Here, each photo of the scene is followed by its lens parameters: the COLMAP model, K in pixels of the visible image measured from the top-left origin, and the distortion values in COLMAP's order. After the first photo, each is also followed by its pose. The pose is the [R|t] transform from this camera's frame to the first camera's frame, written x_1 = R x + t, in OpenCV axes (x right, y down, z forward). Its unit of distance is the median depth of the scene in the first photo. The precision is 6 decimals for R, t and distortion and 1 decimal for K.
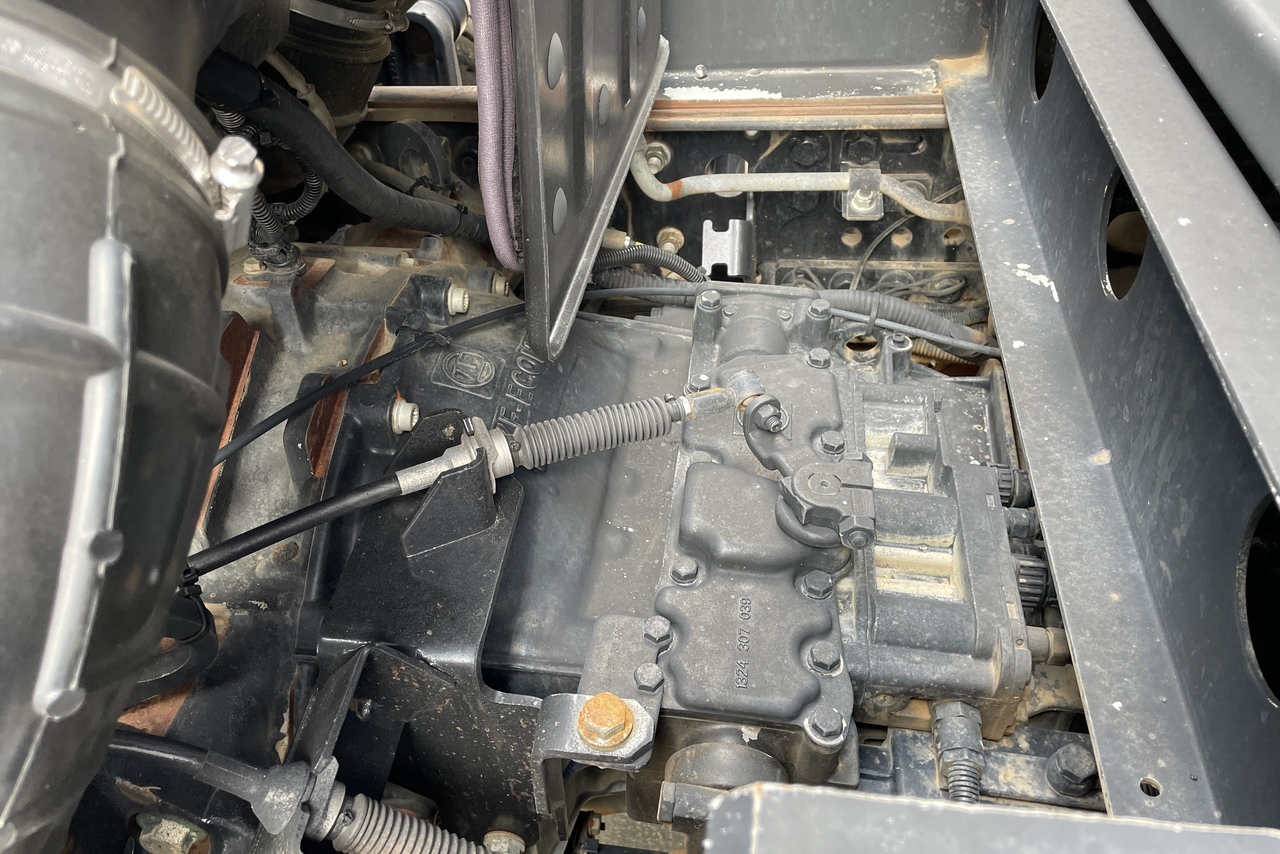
lens RADIAL K [[983.3, 0, 640.0], [0, 983.3, 427.0], [0, 0, 1]] dist [0.086635, -0.114846]
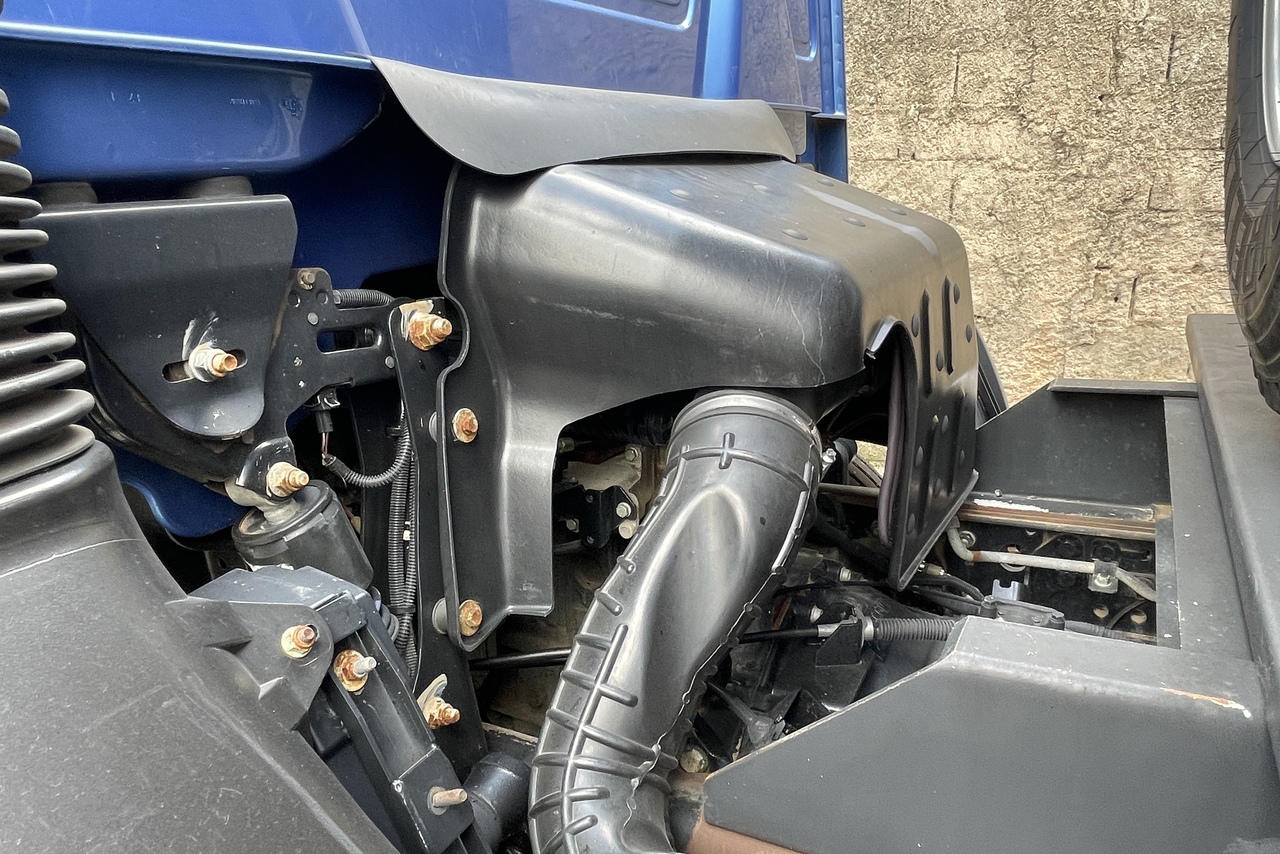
lens RADIAL K [[851.2, 0, 634.9], [0, 851.2, 407.0], [0, 0, 1]] dist [0.003671, 0.000845]
pose [[0.923392, 0.090737, -0.372981, 0.017926], [-0.248424, 0.881997, -0.400458, 0.258047], [0.292632, 0.462437, 0.836970, -0.484694]]
